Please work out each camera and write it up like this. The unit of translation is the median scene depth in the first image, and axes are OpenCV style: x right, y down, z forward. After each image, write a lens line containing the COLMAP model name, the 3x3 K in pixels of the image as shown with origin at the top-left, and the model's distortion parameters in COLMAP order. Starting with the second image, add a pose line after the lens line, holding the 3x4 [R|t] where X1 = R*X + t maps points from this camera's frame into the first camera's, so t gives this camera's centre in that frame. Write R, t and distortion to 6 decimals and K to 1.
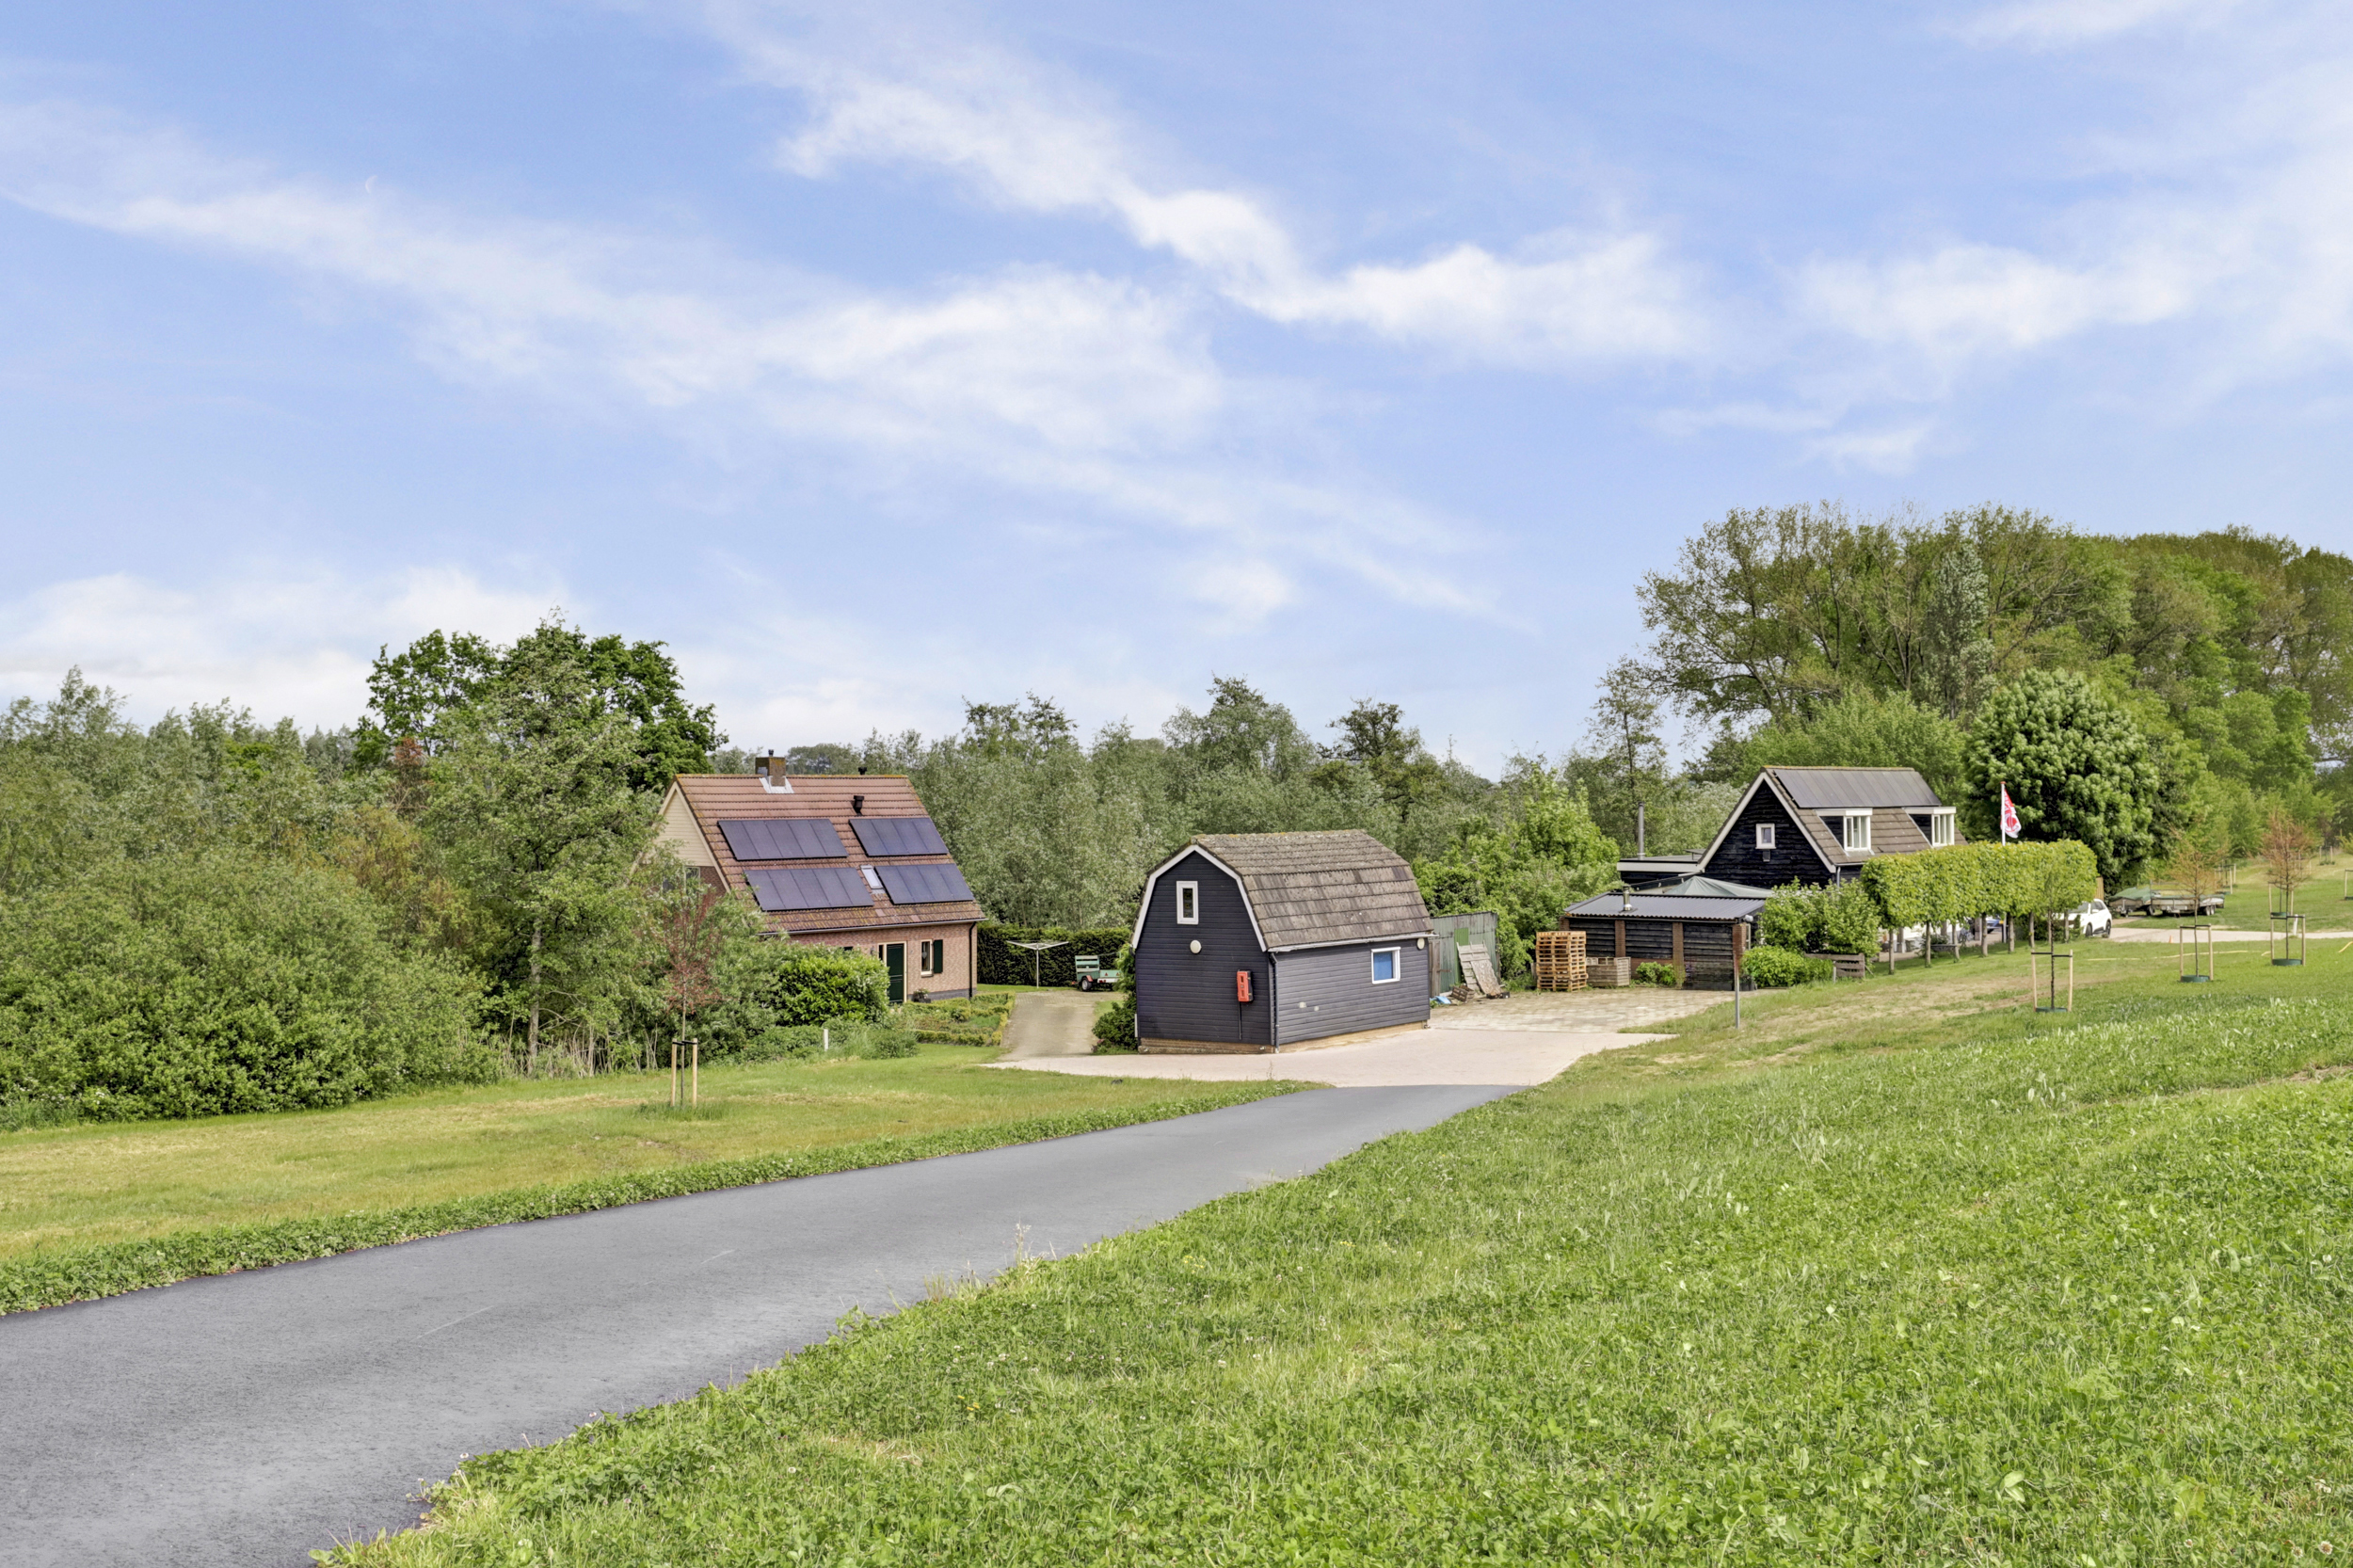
lens RADIAL K [[2351.3, 0, 1176.5], [0, 2351.3, 784.0], [0, 0, 1]] dist [0.018442, -0.018279]
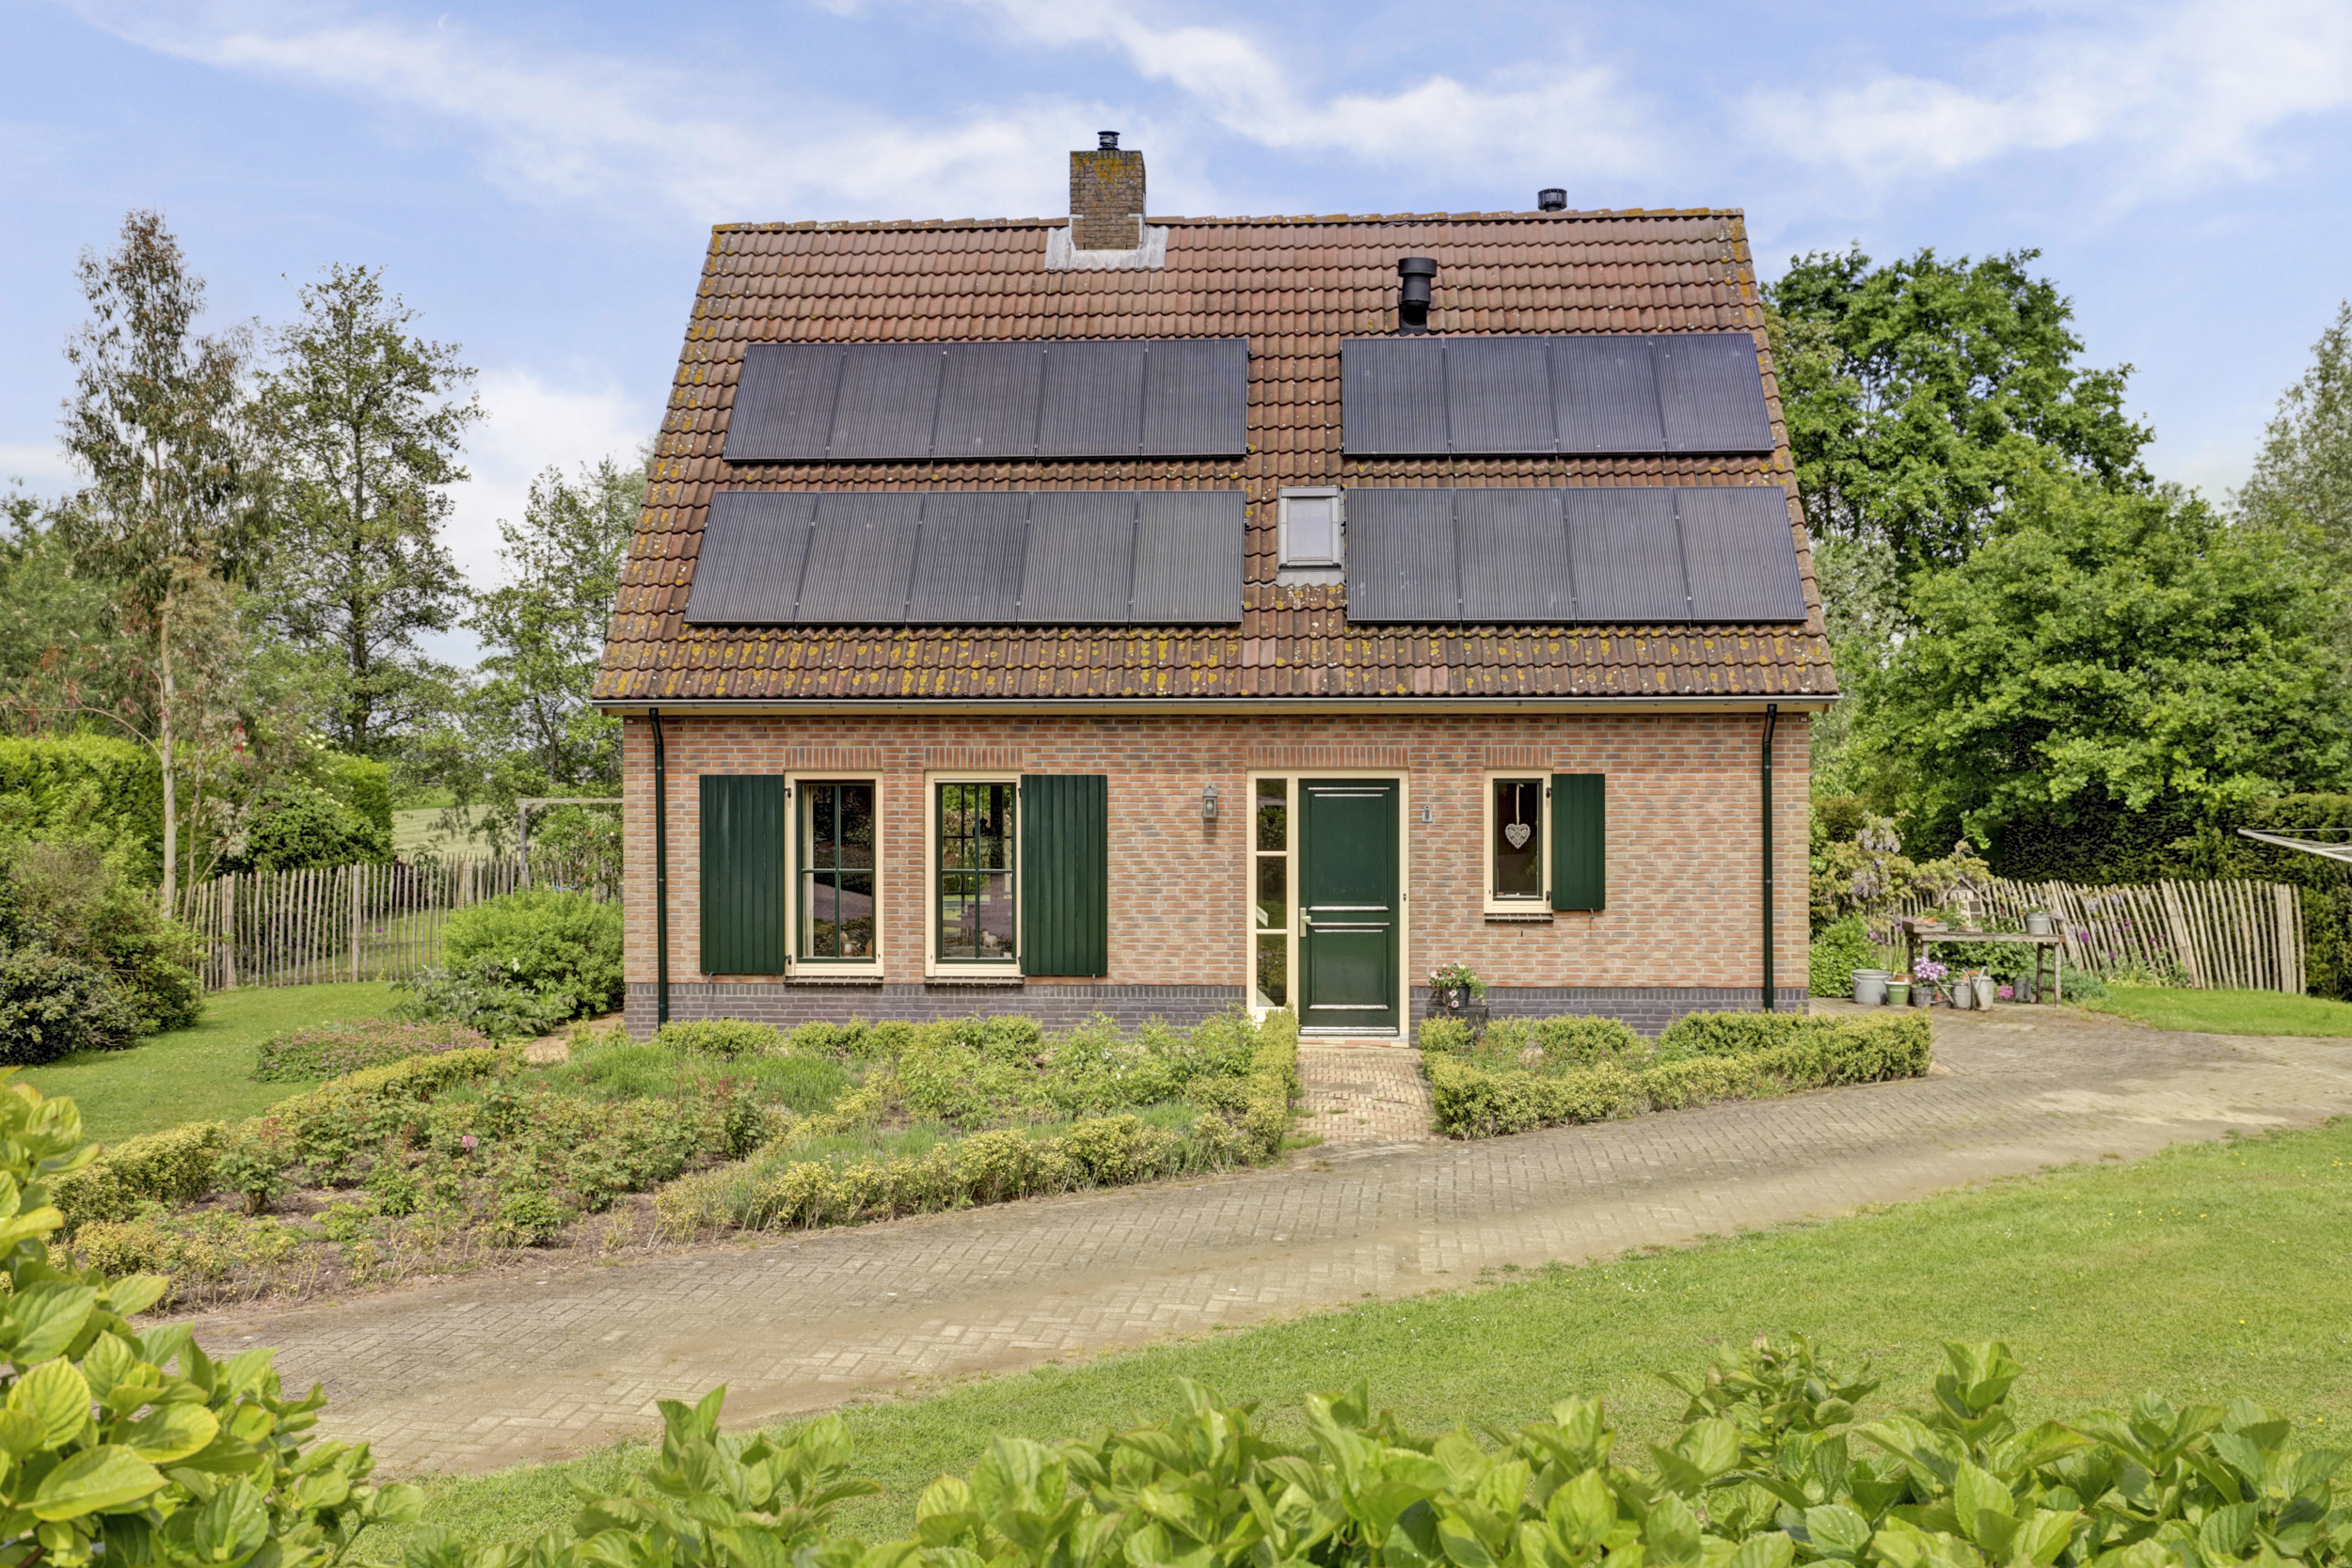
lens RADIAL K [[2249.2, 0, 1134.9], [0, 2249.2, 755.9], [0, 0, 1]] dist [0.001842, -0.003815]
pose [[0.585450, -0.008210, -0.810667, 0.055100], [-0.000062, 0.999948, -0.010172, 0.061288], [0.810708, 0.006006, 0.585420, 0.760285]]
